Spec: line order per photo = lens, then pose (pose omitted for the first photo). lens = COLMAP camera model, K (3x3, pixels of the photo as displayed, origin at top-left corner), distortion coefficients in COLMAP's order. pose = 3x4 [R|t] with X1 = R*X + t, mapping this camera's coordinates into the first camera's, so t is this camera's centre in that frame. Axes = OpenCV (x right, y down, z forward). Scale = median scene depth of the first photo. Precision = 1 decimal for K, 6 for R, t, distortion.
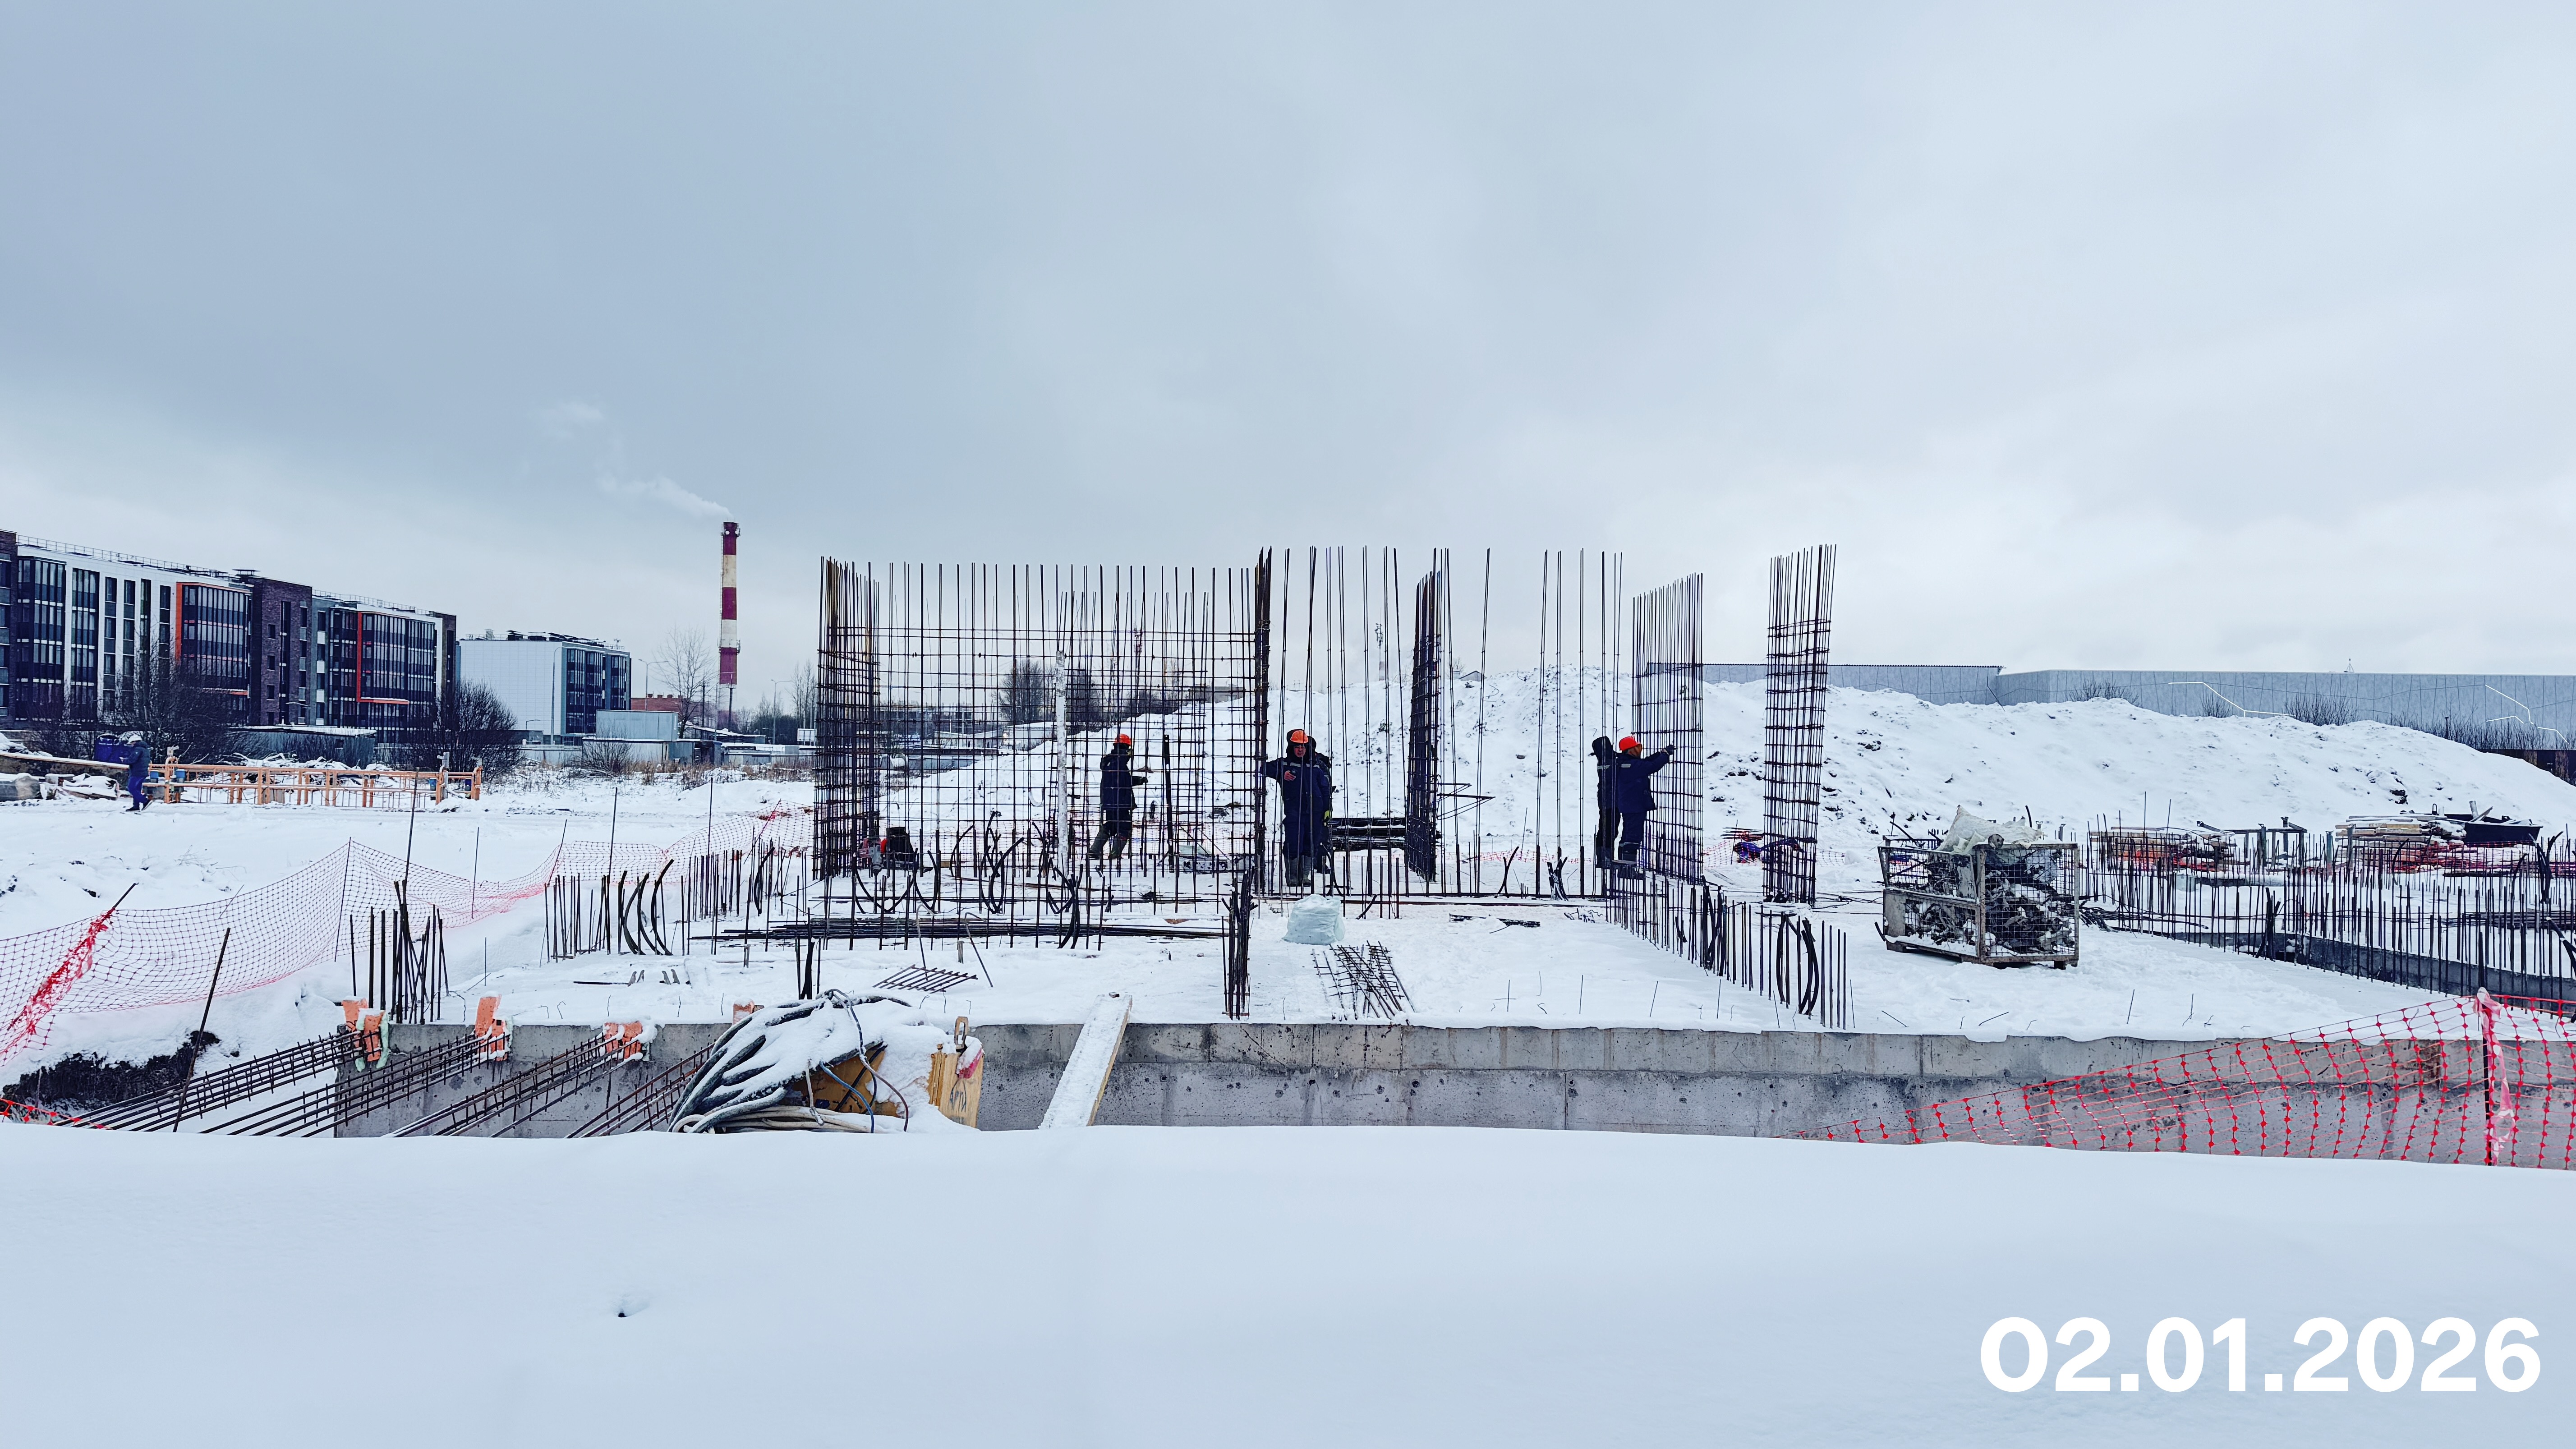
lens RADIAL K [[1654.0, 0, 1286.0], [0, 1654.0, 725.0], [0, 0, 1]] dist [0.103216, -0.000034]
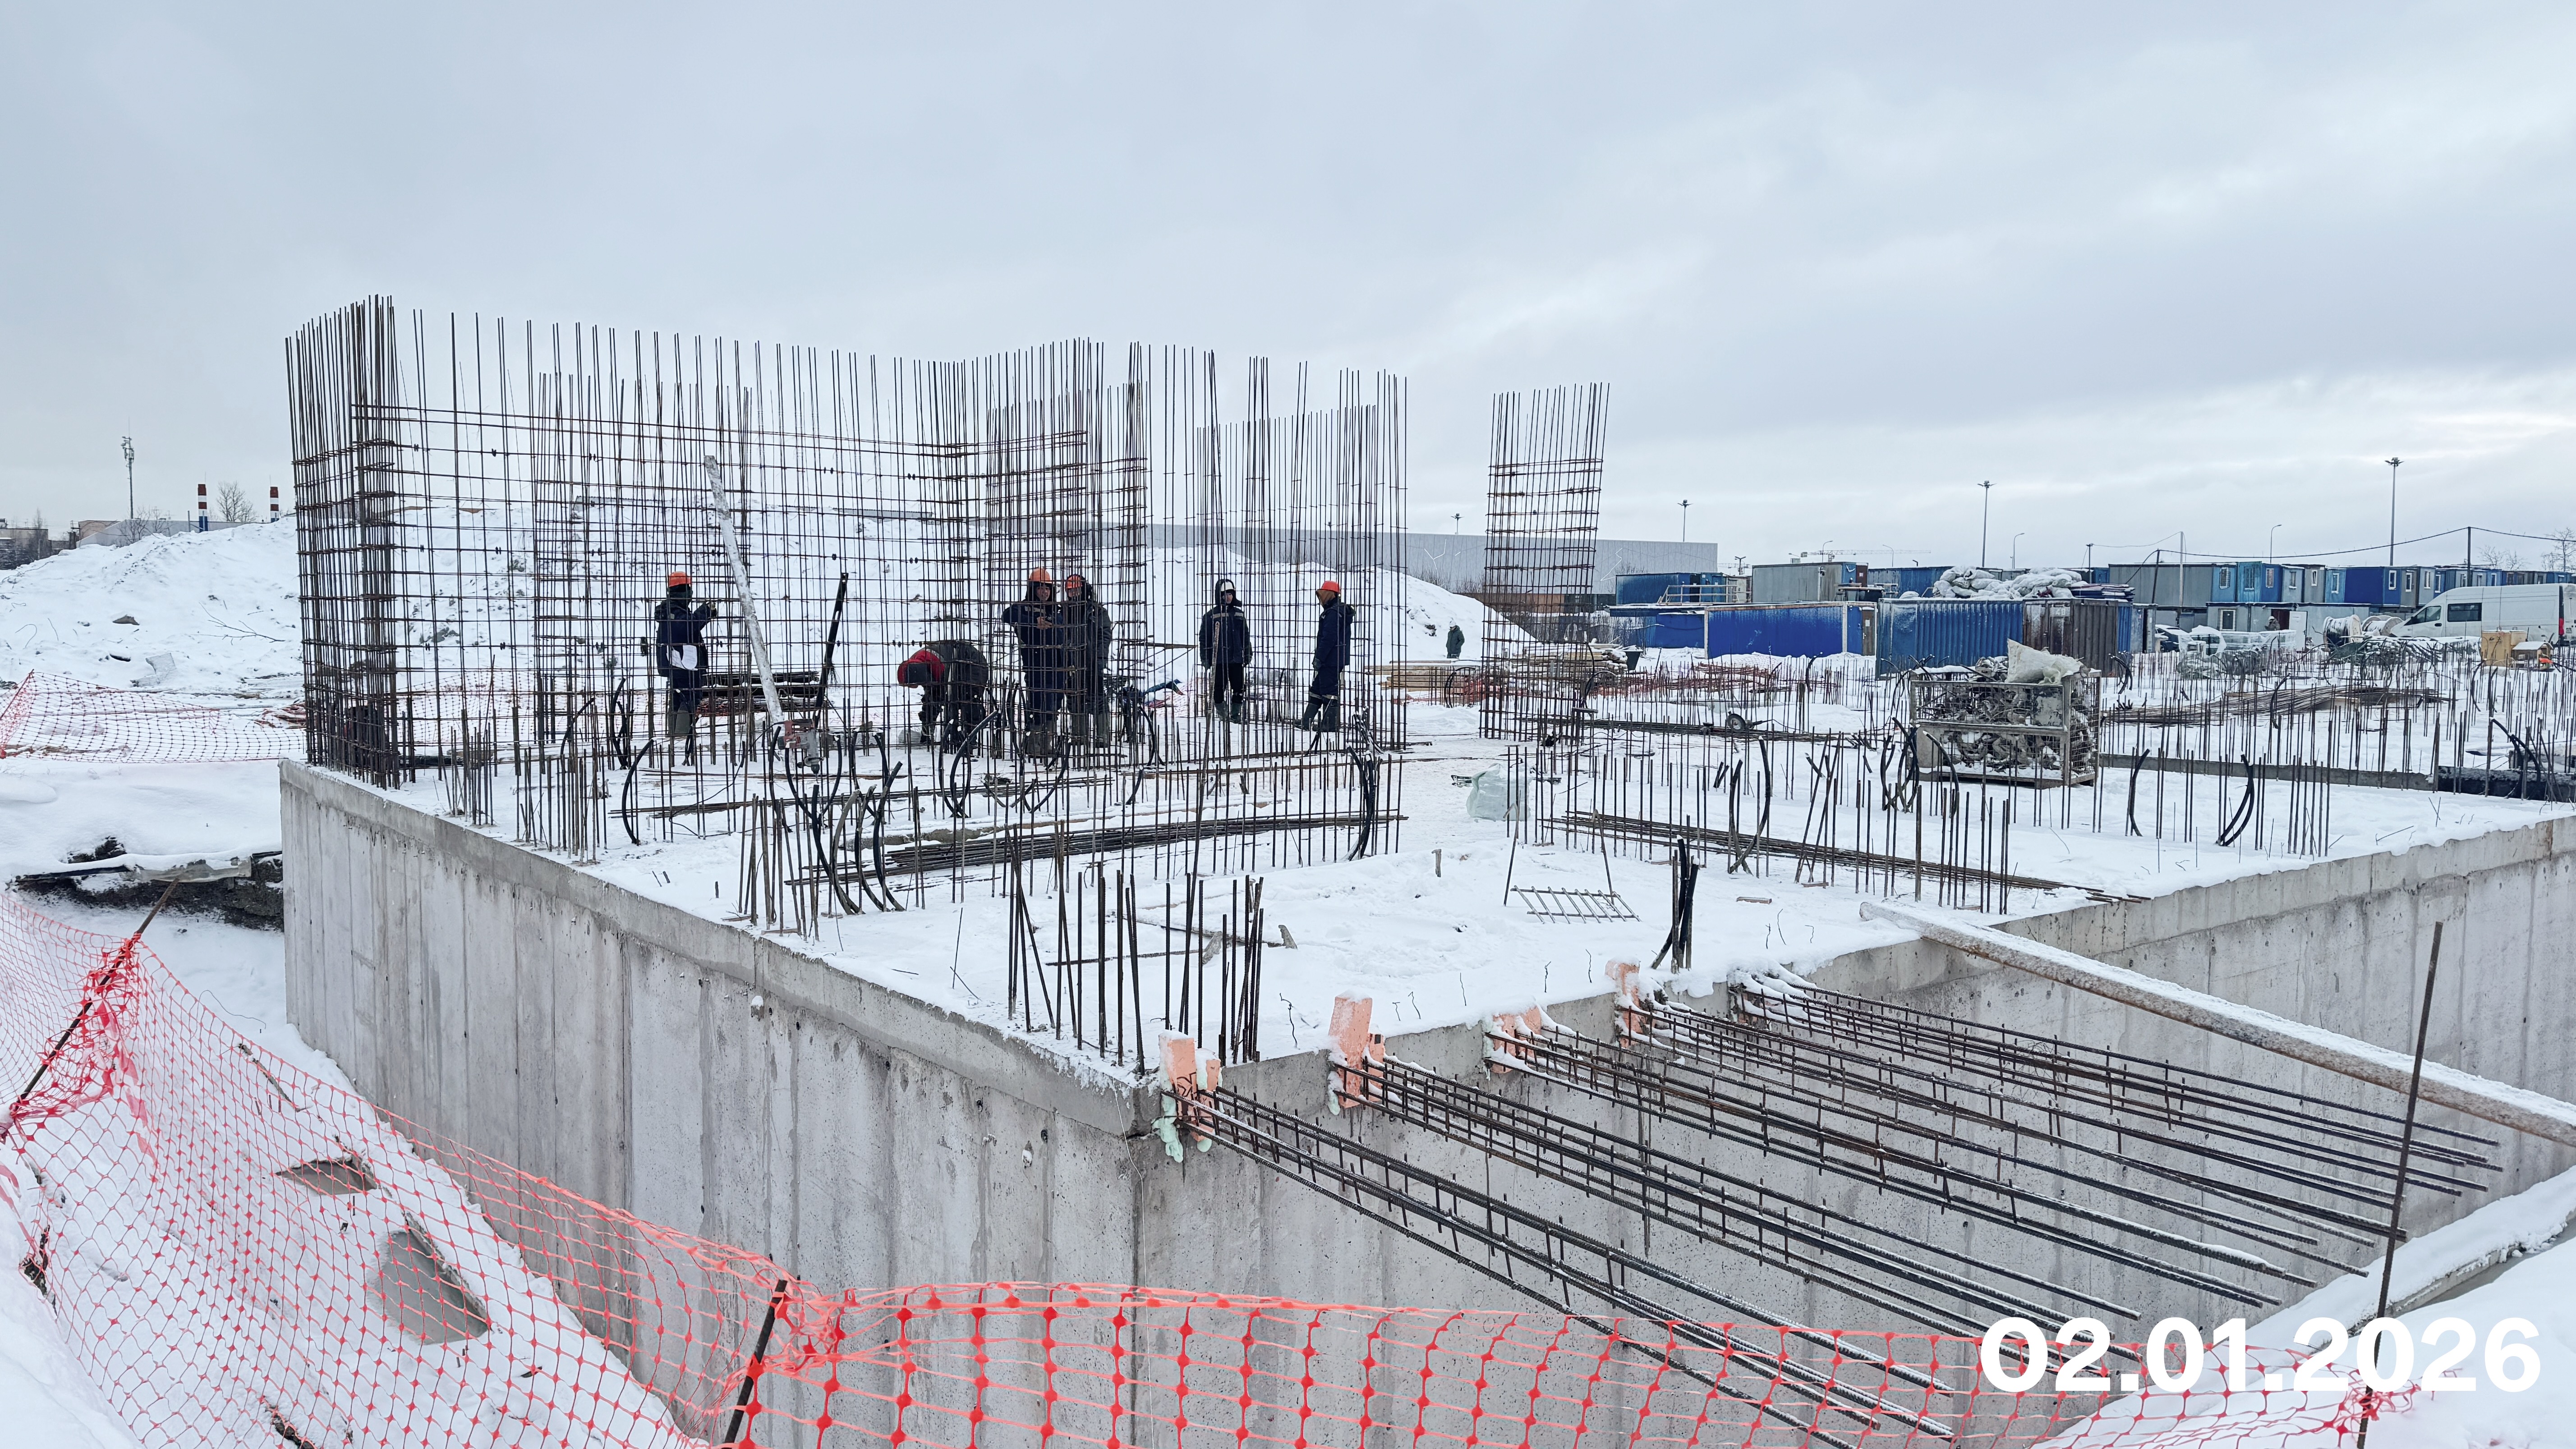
lens RADIAL K [[1754.4, 0, 1285.5], [0, 1754.4, 713.8], [0, 0, 1]] dist [0.000951, 0.001925]
pose [[0.830207, -0.045011, 0.555636, -0.568802], [-0.002660, 0.996404, 0.084691, 0.003441], [-0.557450, -0.071789, 0.827101, 0.341307]]
